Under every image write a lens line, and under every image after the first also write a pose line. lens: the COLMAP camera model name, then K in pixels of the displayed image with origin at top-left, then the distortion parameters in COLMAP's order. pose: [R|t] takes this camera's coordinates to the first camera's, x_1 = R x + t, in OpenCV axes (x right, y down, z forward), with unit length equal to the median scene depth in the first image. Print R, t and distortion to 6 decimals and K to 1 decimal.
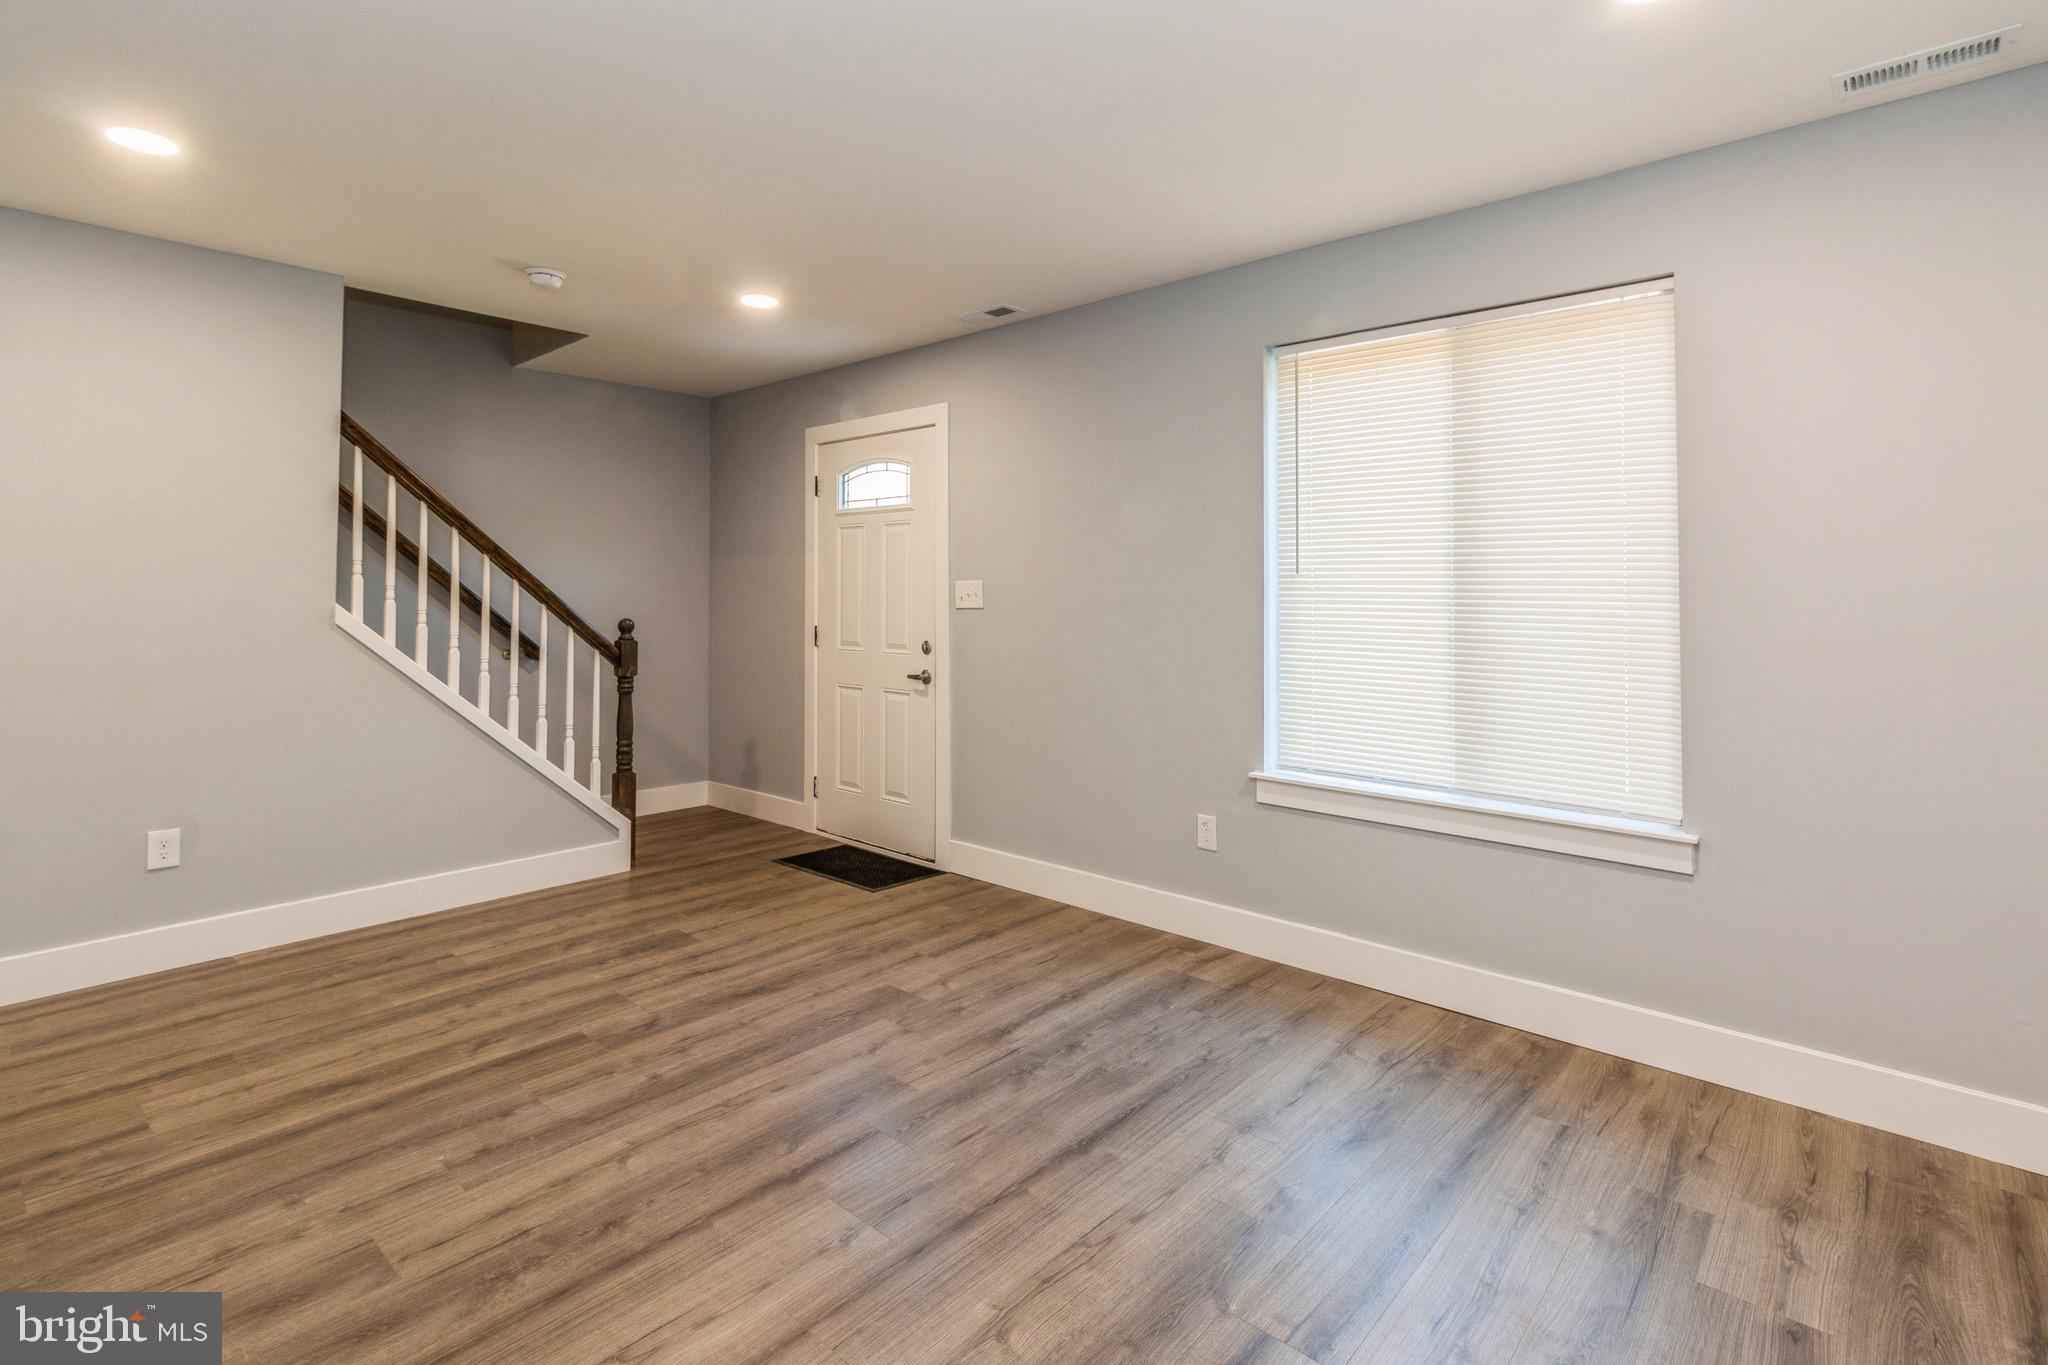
lens RADIAL K [[980.5, 0, 1021.6], [0, 980.5, 565.5], [0, 0, 1]] dist [0.002275, 0.000293]
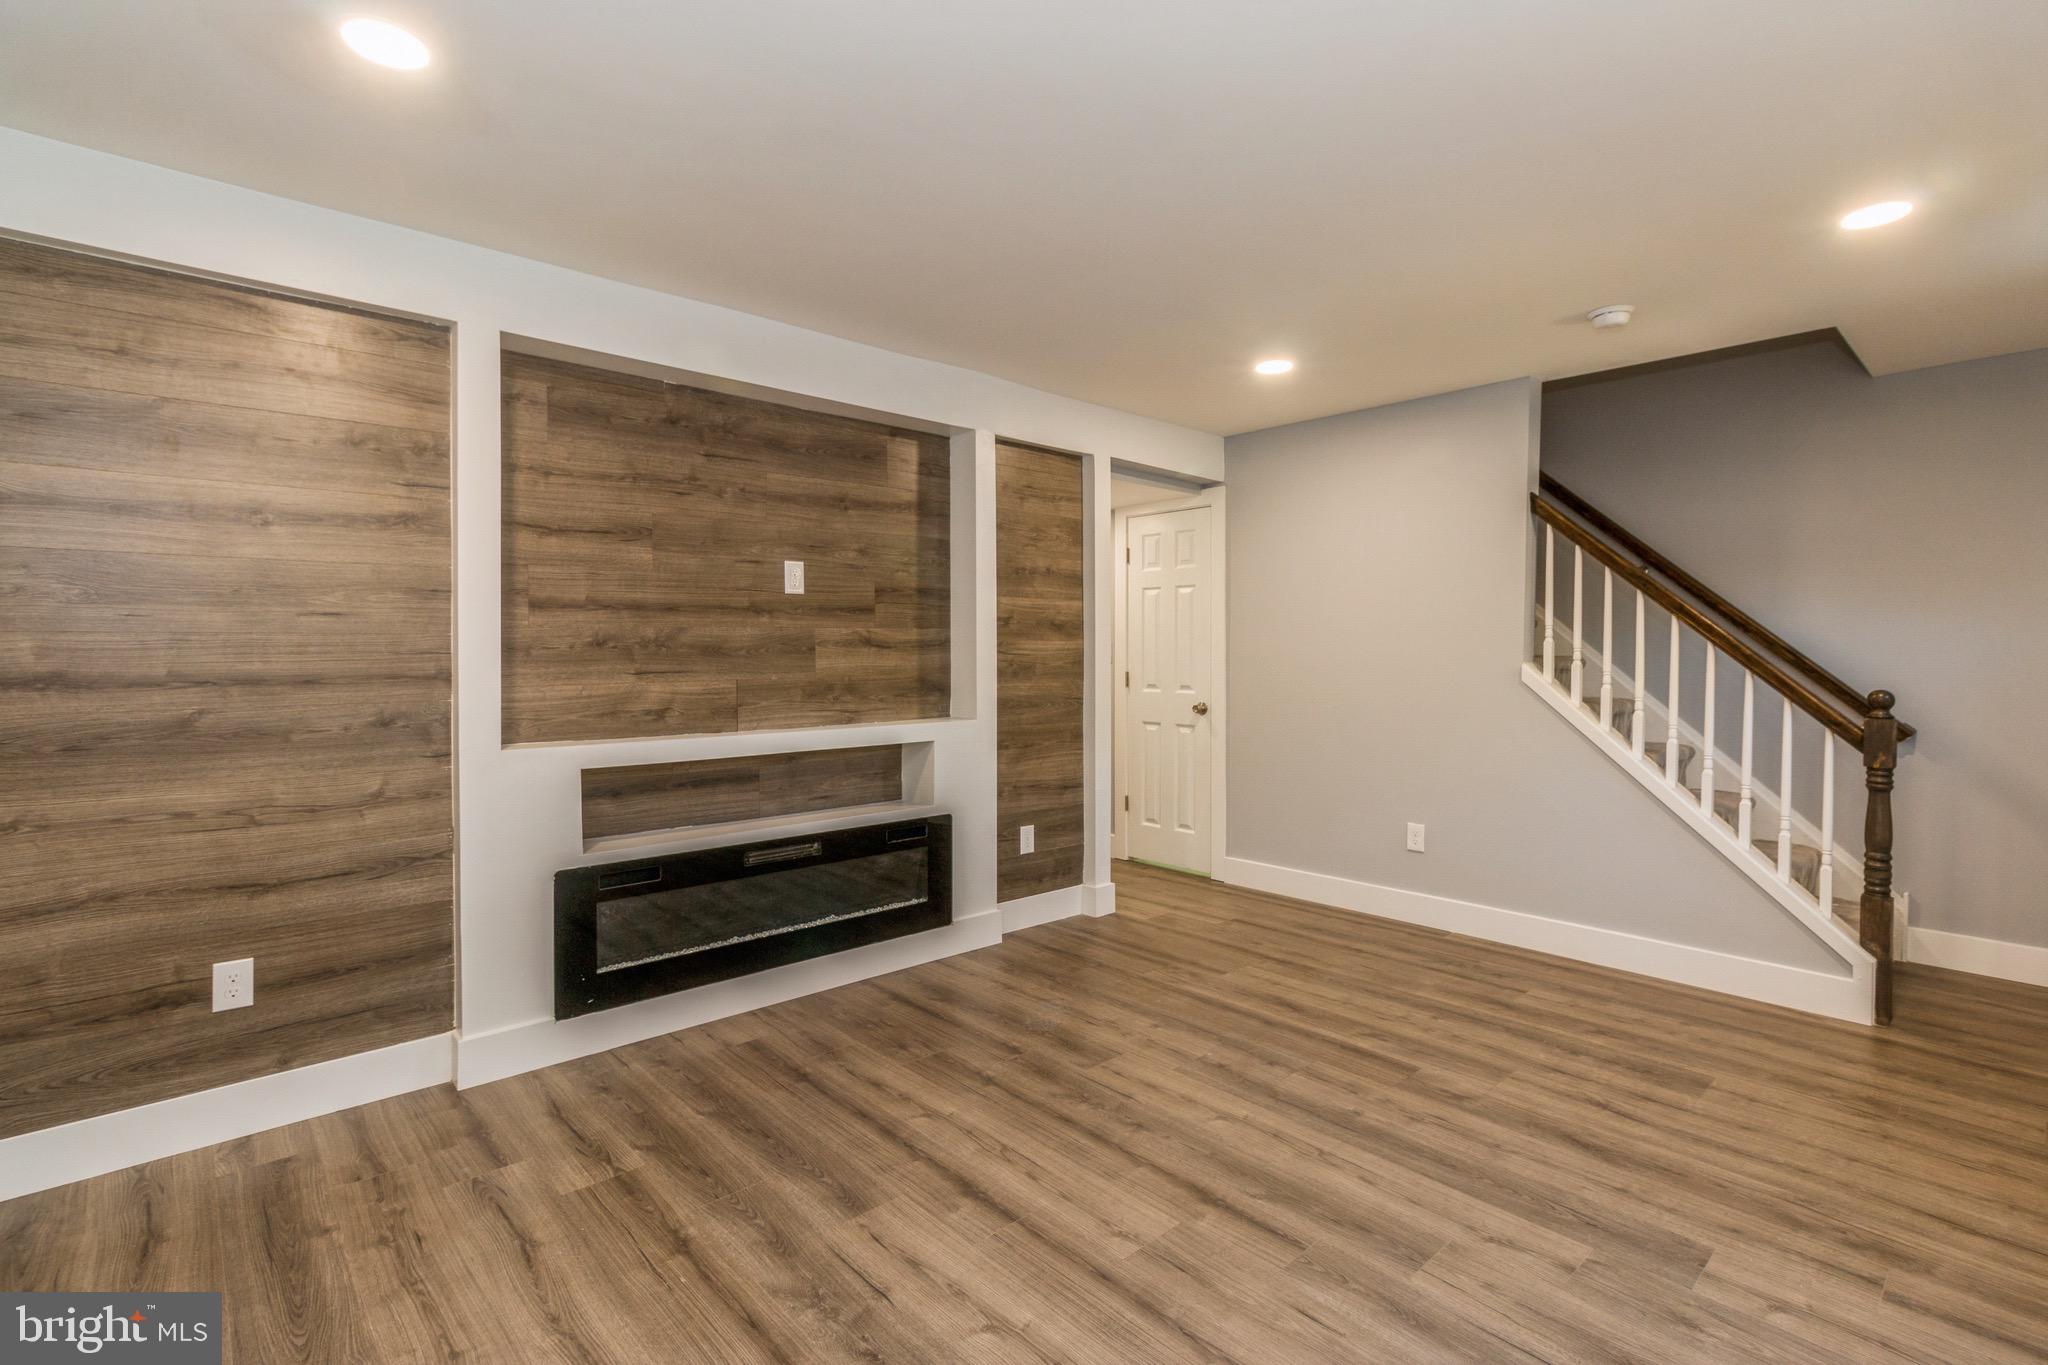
lens RADIAL K [[941.9, 0, 1023.8], [0, 941.9, 656.5], [0, 0, 1]] dist [0.000811, 0.000275]
pose [[-0.100884, 0.002922, -0.994894, 0.641811], [0.024400, 0.999702, 0.000462, 0.020968], [0.994599, -0.024228, -0.100925, 0.729078]]
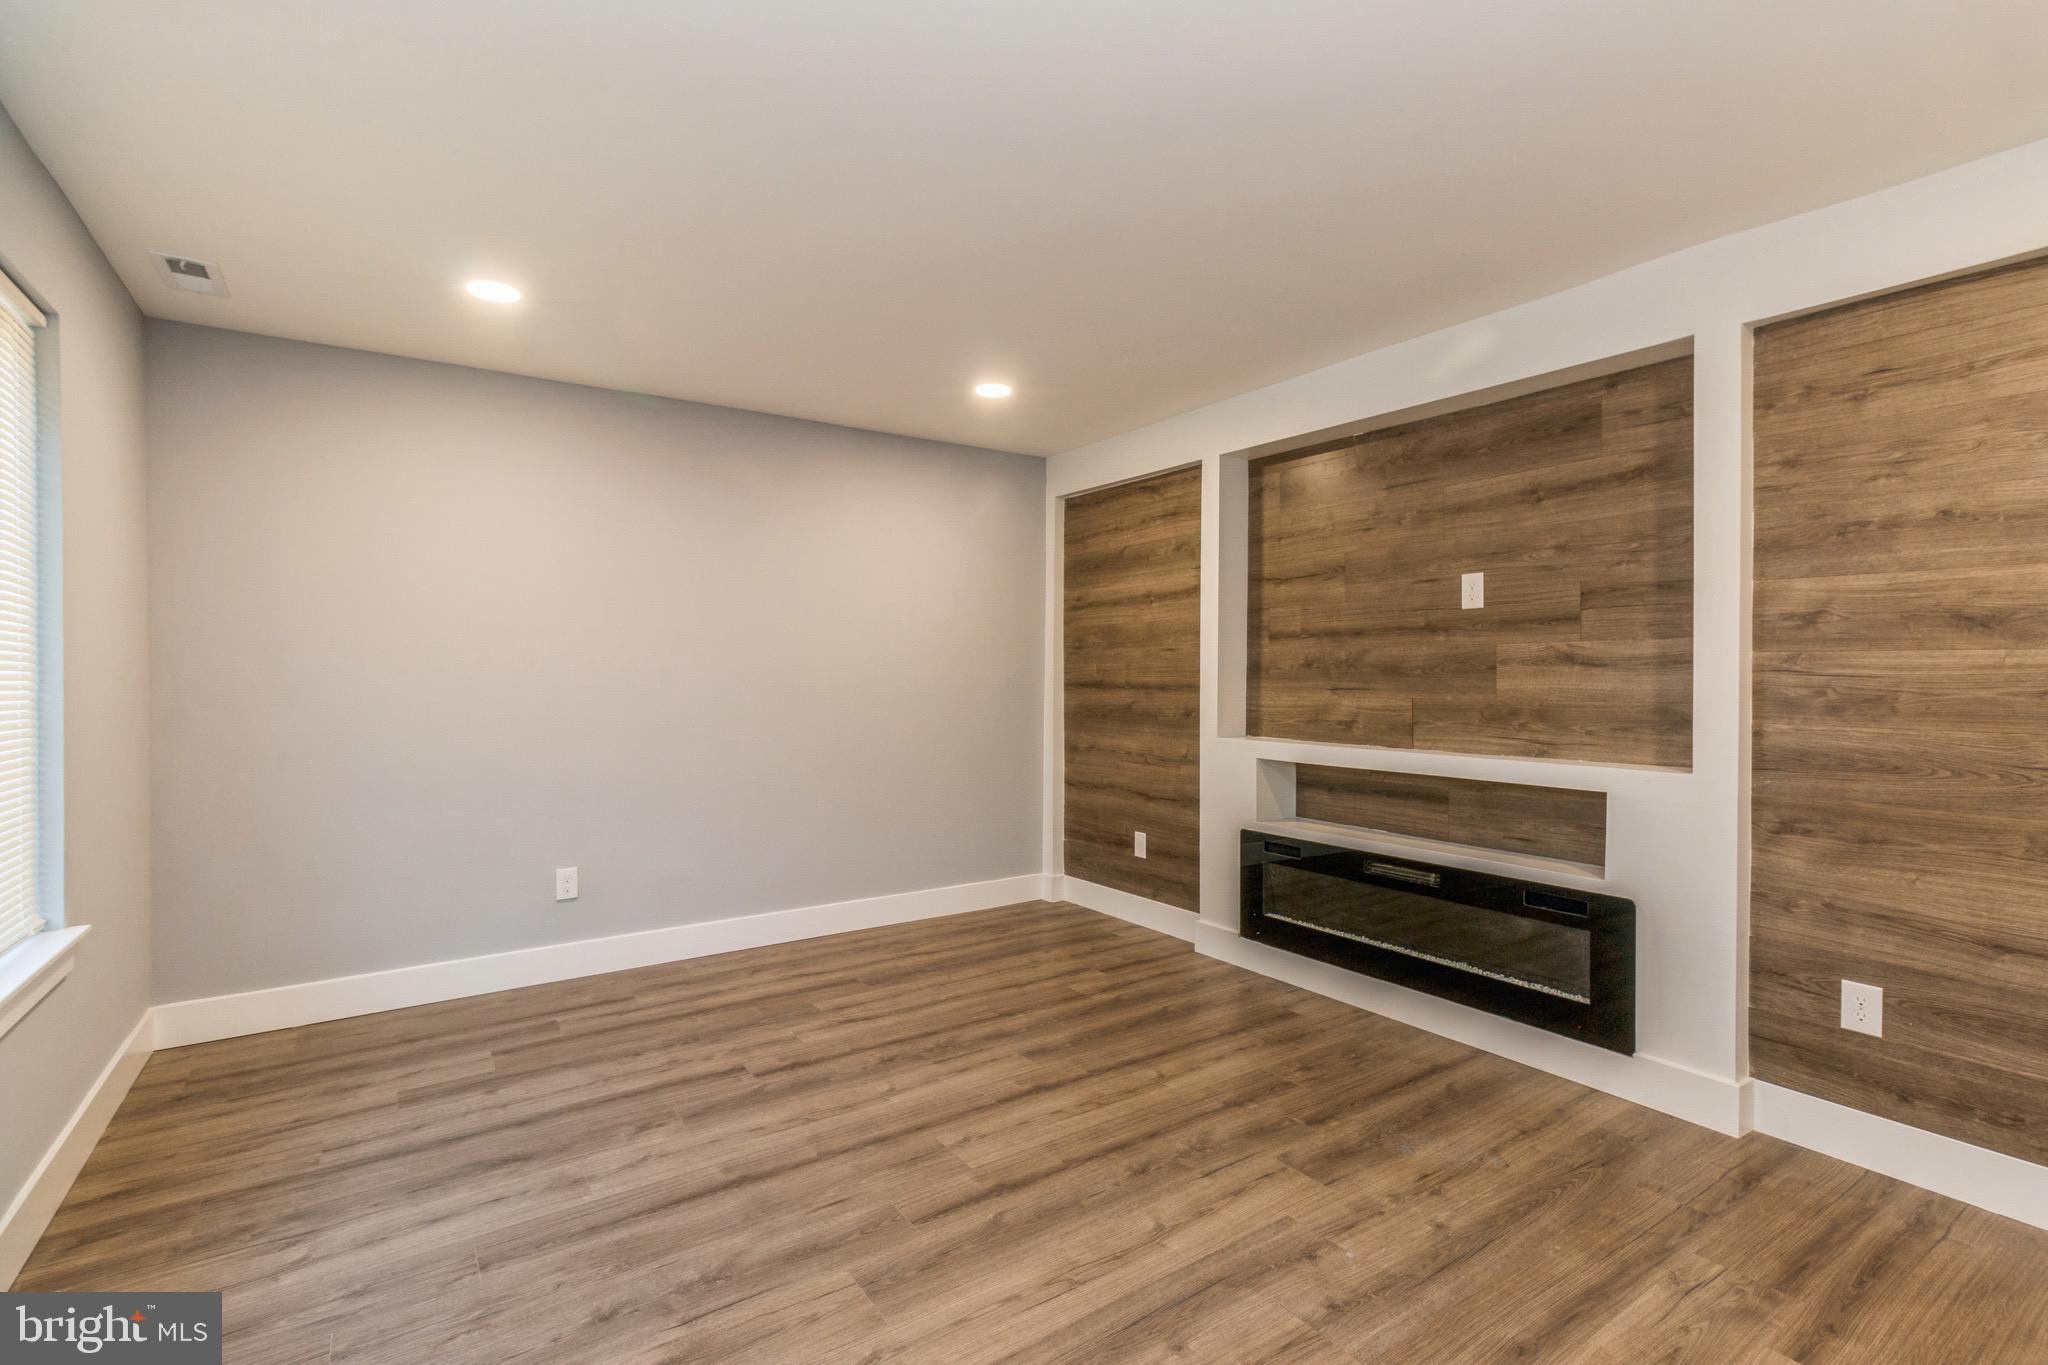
lens RADIAL K [[941.7, 0, 1028.6], [0, 941.7, 673.5], [0, 0, 1]] dist [0.002342, 0.000508]
pose [[-0.973493, -0.003362, 0.228691, -0.406757], [-0.008561, 0.999727, -0.021748, 0.042666], [-0.228555, -0.023129, -0.973256, 1.641769]]
